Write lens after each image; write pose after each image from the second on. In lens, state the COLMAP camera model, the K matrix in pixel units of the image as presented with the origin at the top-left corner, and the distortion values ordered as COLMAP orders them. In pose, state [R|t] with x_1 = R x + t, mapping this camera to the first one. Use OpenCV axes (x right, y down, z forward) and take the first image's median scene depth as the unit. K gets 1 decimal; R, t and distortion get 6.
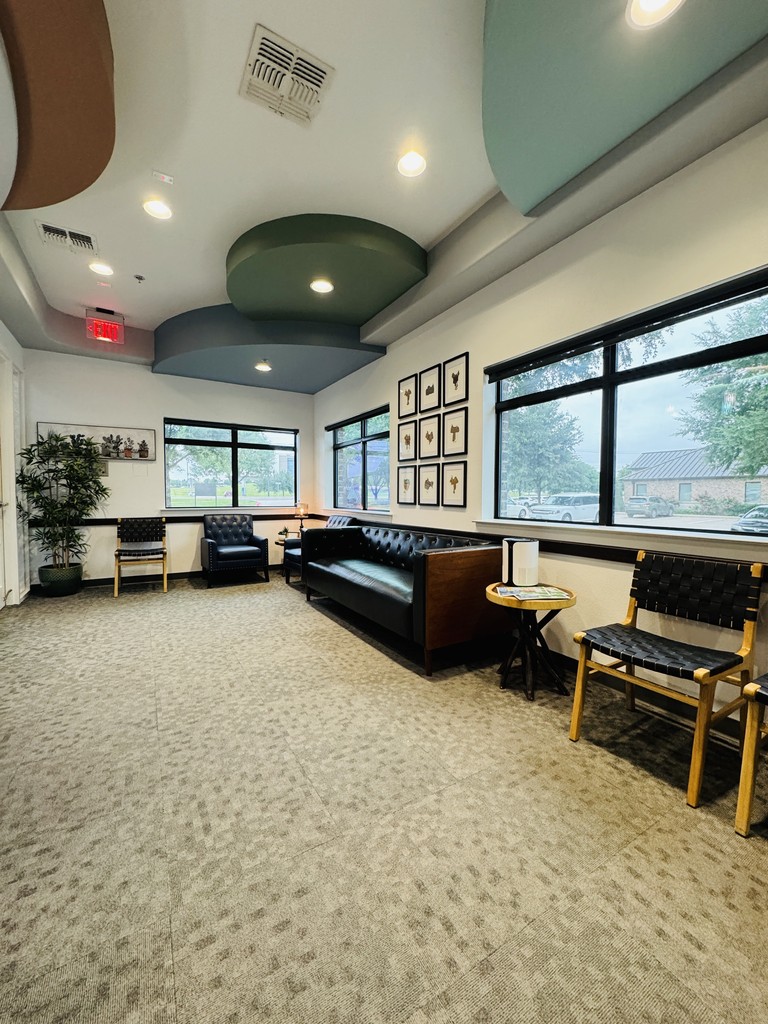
lens RADIAL K [[407.7, 0, 385.1], [0, 407.7, 513.3], [0, 0, 1]] dist [0.000726, 0.000496]
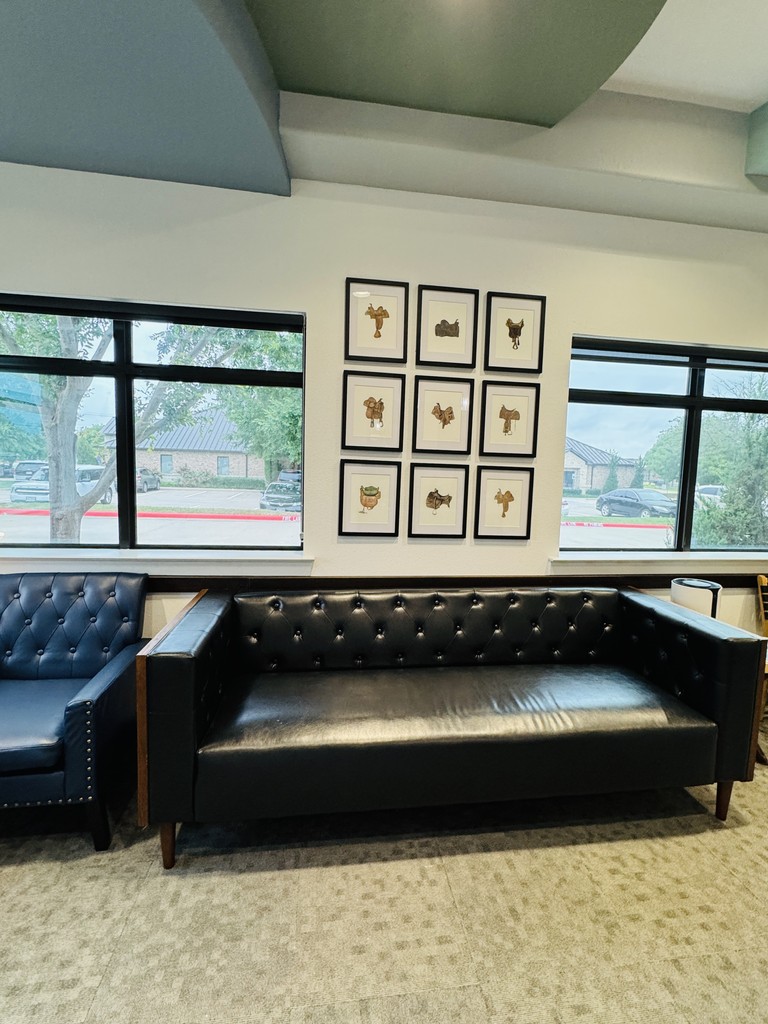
lens RADIAL K [[457.7, 0, 386.4], [0, 457.7, 511.6], [0, 0, 1]] dist [-0.005004, 0.001555]
pose [[0.393551, -0.070374, 0.916605, -0.421512], [0.010489, 0.997344, 0.072070, -0.085611], [-0.919243, -0.018749, 0.393244, 0.694130]]
